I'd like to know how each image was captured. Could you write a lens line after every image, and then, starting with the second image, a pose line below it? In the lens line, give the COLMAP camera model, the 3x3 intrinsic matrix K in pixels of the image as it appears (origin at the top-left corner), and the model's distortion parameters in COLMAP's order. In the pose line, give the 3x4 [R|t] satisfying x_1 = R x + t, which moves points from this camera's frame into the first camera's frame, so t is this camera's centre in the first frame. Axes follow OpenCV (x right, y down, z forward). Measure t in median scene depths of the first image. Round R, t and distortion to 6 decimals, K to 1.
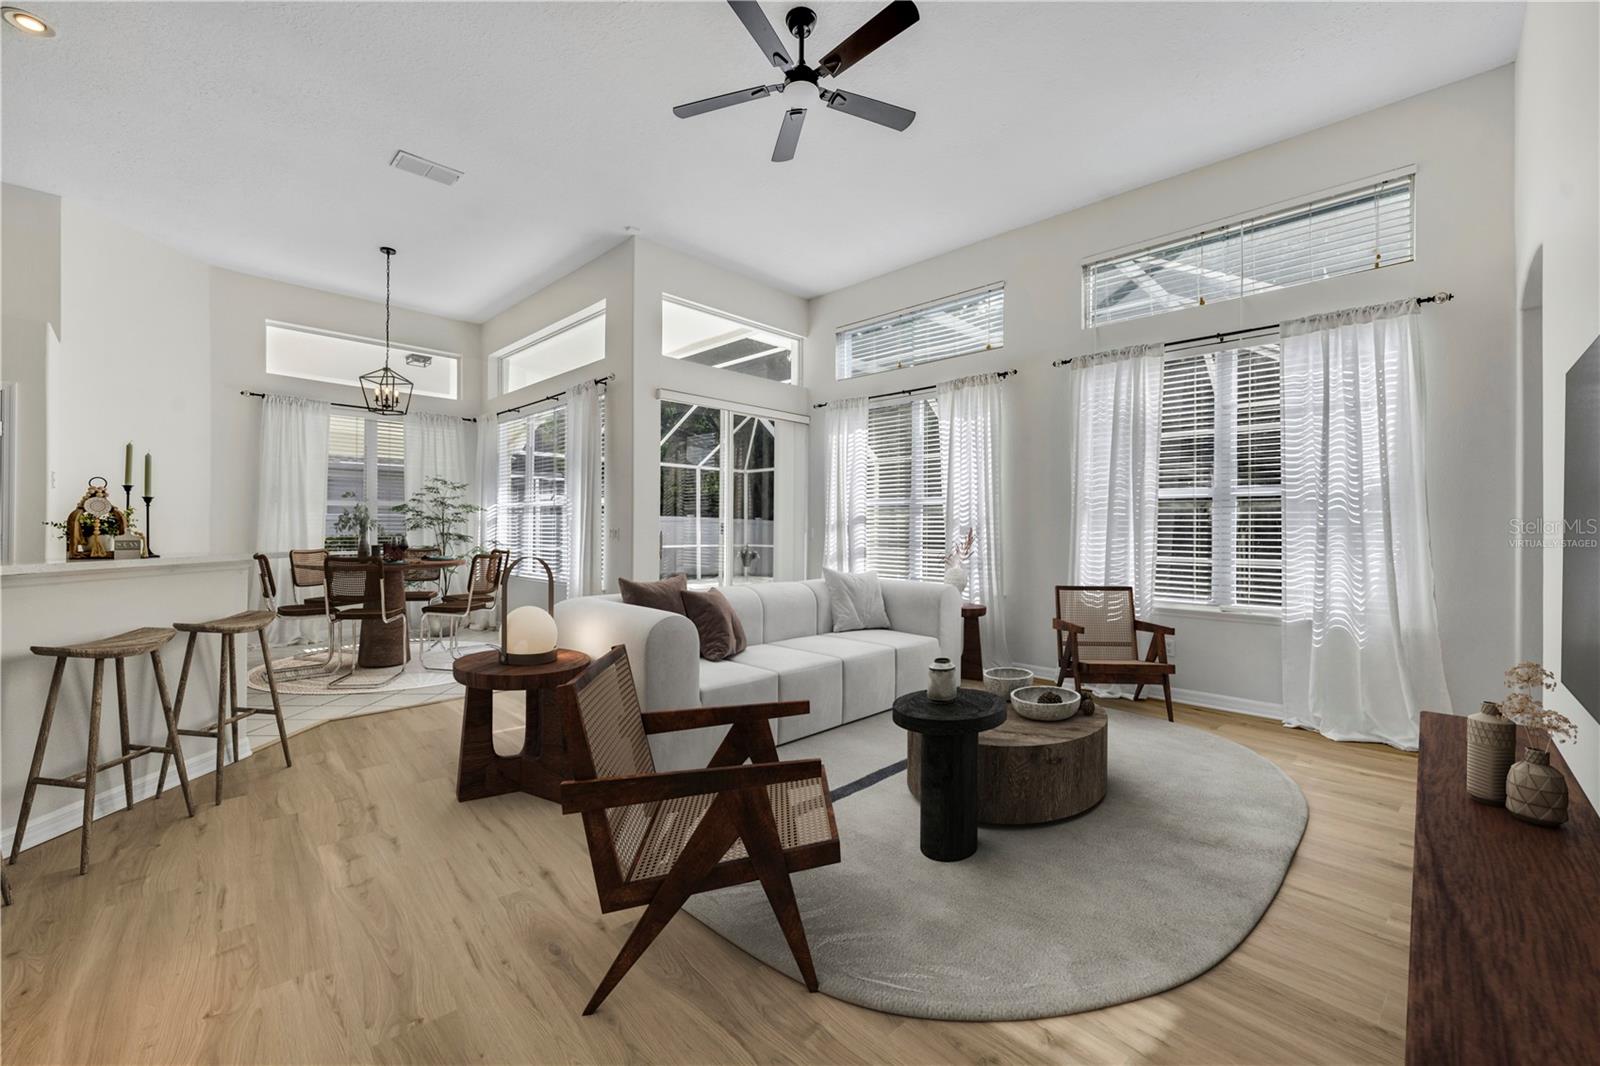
lens RADIAL K [[644.5, 0, 795.8], [0, 644.5, 528.7], [0, 0, 1]] dist [0.001343, 0.000008]
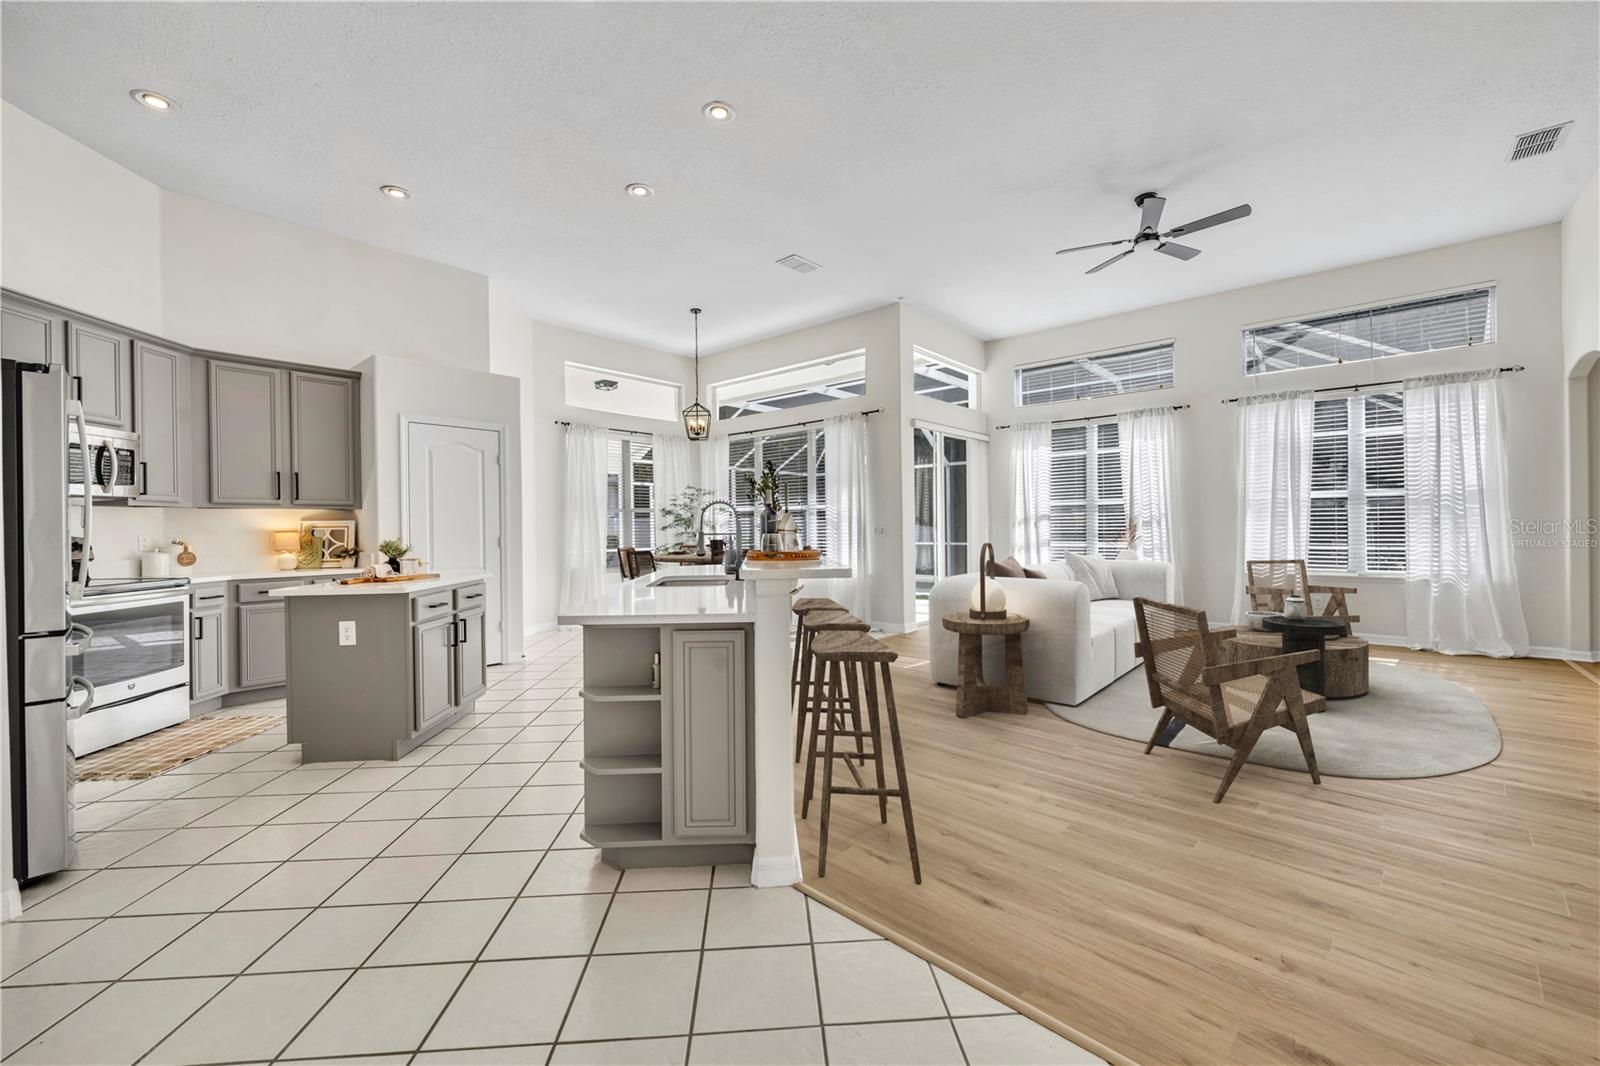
lens RADIAL K [[644.5, 0, 805.6], [0, 644.5, 530.6], [0, 0, 1]] dist [0.001343, 0.000008]
pose [[0.998154, -0.017235, 0.058244, -0.644280], [0.017002, 0.999845, 0.004480, -0.001123], [-0.058312, -0.003481, 0.998292, -0.364726]]
